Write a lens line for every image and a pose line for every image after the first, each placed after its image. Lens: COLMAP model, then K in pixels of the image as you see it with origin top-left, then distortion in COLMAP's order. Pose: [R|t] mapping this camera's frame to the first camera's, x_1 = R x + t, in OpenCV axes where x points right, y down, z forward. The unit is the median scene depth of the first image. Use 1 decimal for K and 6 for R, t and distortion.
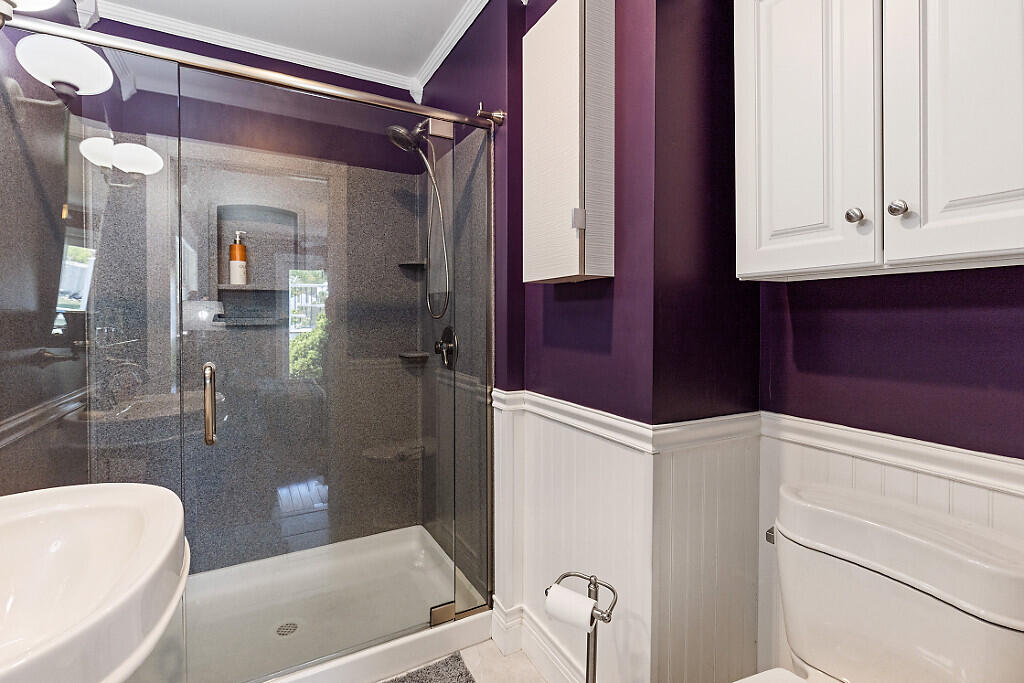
lens RADIAL K [[471.4, 0, 508.4], [0, 471.4, 319.3], [0, 0, 1]] dist [0.000640, -0.000516]
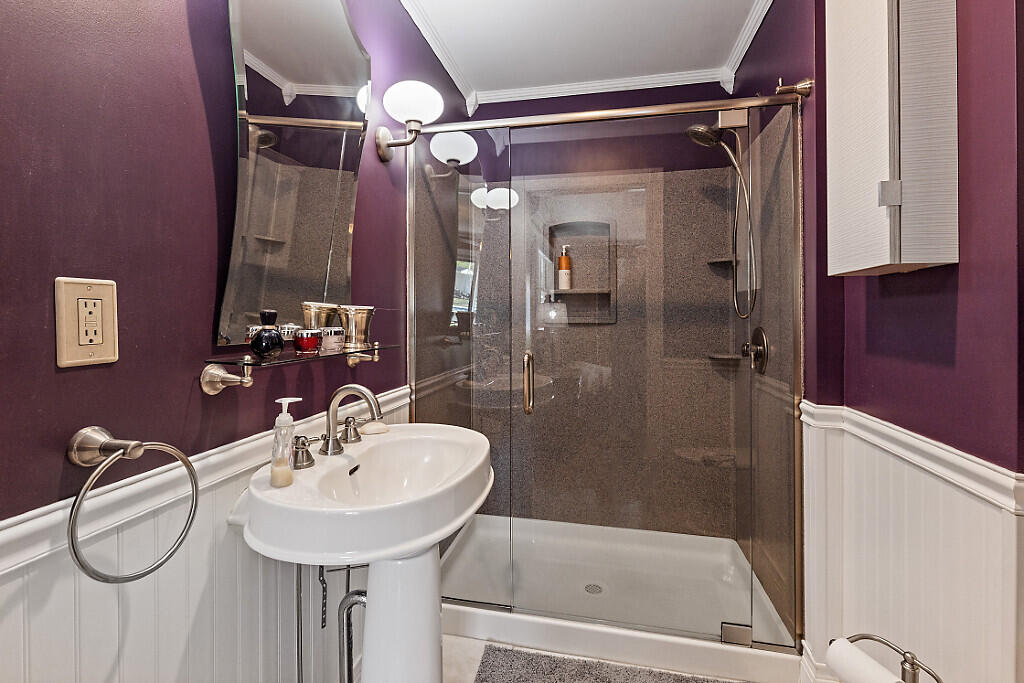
lens RADIAL K [[471.4, 0, 501.6], [0, 471.4, 314.9], [0, 0, 1]] dist [0.000640, -0.000516]
pose [[0.752905, 0.002405, -0.658124, 0.117264], [-0.009313, 0.999932, -0.007001, 0.002275], [0.658063, 0.011400, 0.752877, -0.017044]]
